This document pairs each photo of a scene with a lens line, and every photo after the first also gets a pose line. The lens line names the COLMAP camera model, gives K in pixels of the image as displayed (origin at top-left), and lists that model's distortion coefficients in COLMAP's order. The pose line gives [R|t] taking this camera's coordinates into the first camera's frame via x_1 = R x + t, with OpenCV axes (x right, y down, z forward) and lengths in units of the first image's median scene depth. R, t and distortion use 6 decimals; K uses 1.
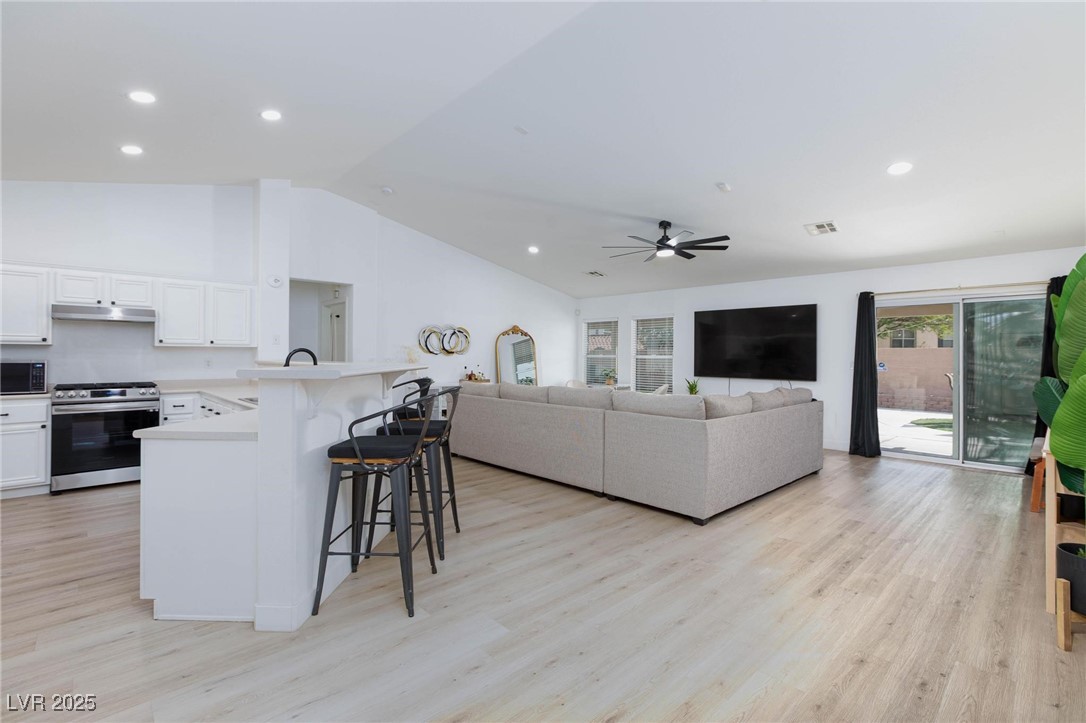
lens RADIAL K [[490.0, 0, 542.3], [0, 490.0, 353.1], [0, 0, 1]] dist [-0.020509, 0.010362]
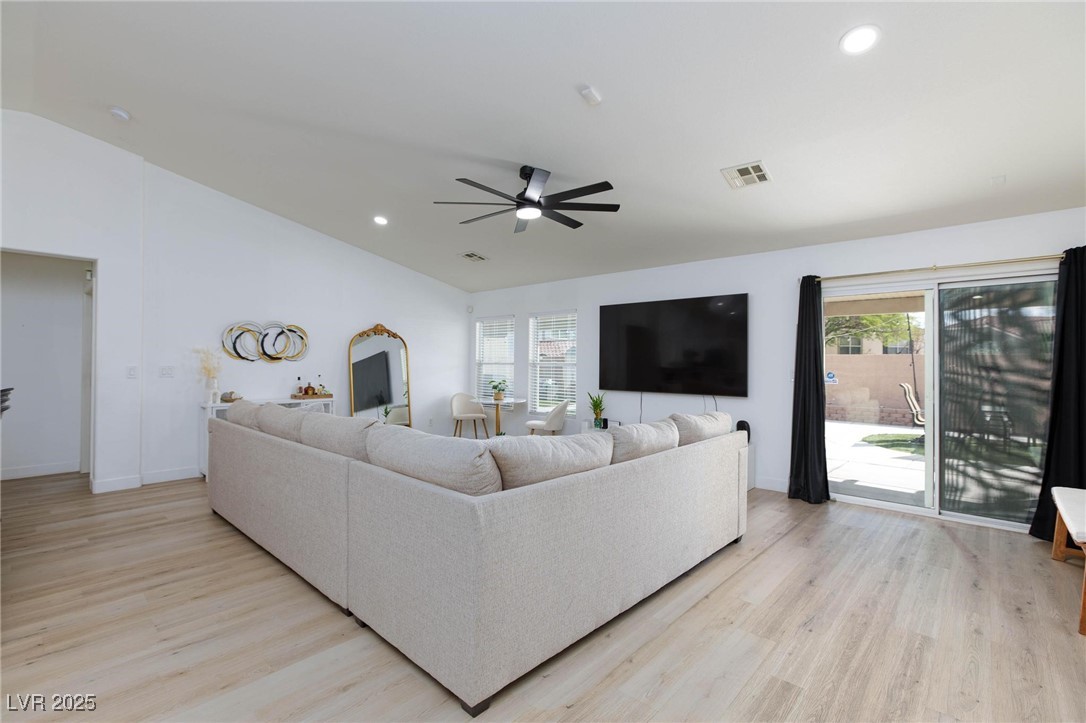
lens RADIAL K [[490.0, 0, 540.2], [0, 490.0, 357.7], [0, 0, 1]] dist [-0.020509, 0.010362]
pose [[0.997310, 0.001029, 0.073296, 0.248026], [-0.000632, 0.999985, -0.005450, 0.002341], [-0.073301, 0.005389, 0.997295, 0.358898]]
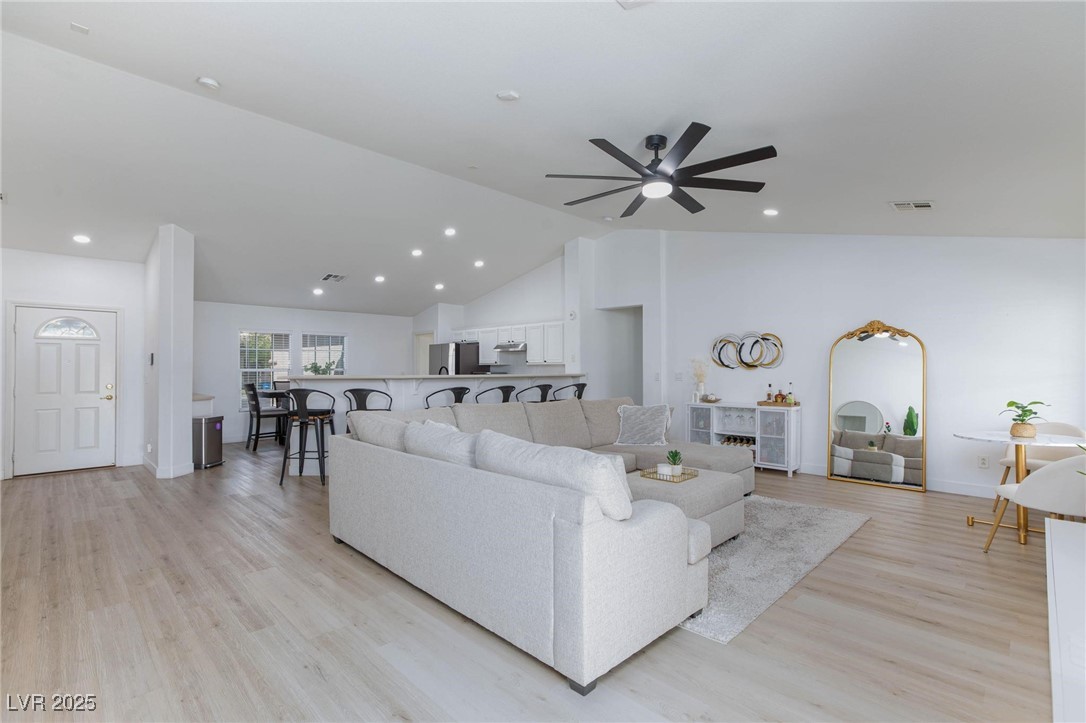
lens RADIAL K [[490.0, 0, 533.3], [0, 490.0, 362.1], [0, 0, 1]] dist [-0.020509, 0.010362]
pose [[0.035758, -0.017088, -0.999214, 0.931108], [0.004644, 0.999846, -0.016933, 0.006786], [0.999350, -0.004035, 0.035832, 0.953662]]
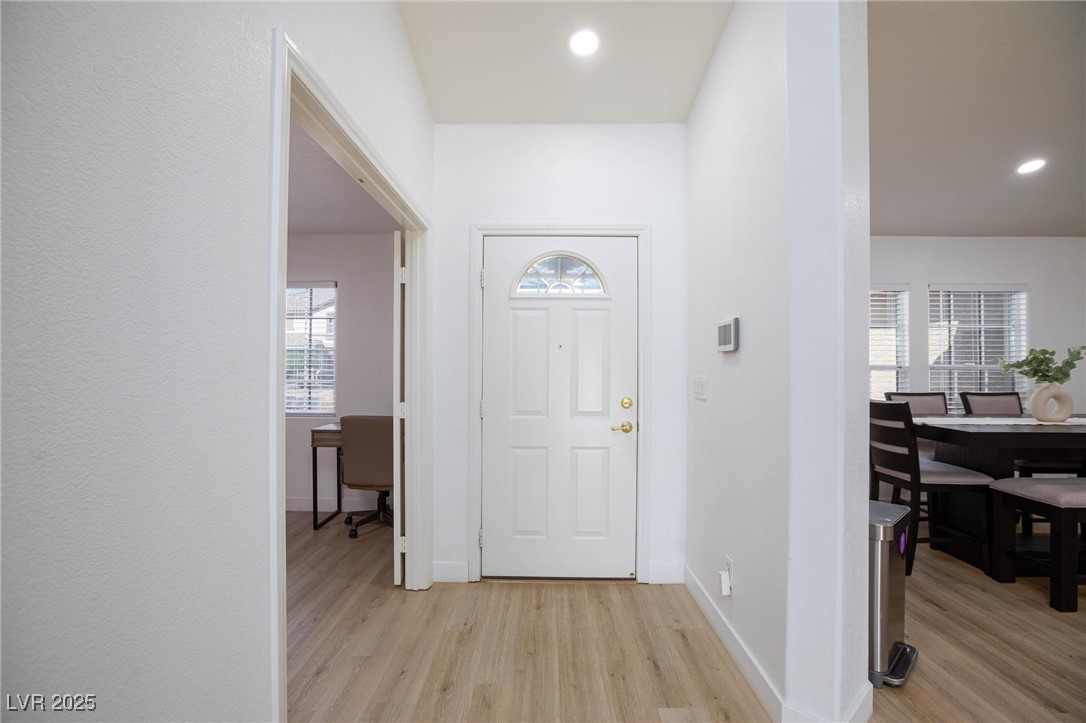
lens RADIAL K [[490.0, 0, 547.4], [0, 490.0, 370.0], [0, 0, 1]] dist [-0.020509, 0.010362]
pose [[-0.676653, -0.000543, -0.736302, 0.133117], [-0.002289, 0.999996, 0.001366, 0.004953], [0.736298, 0.002609, -0.676652, 0.234230]]
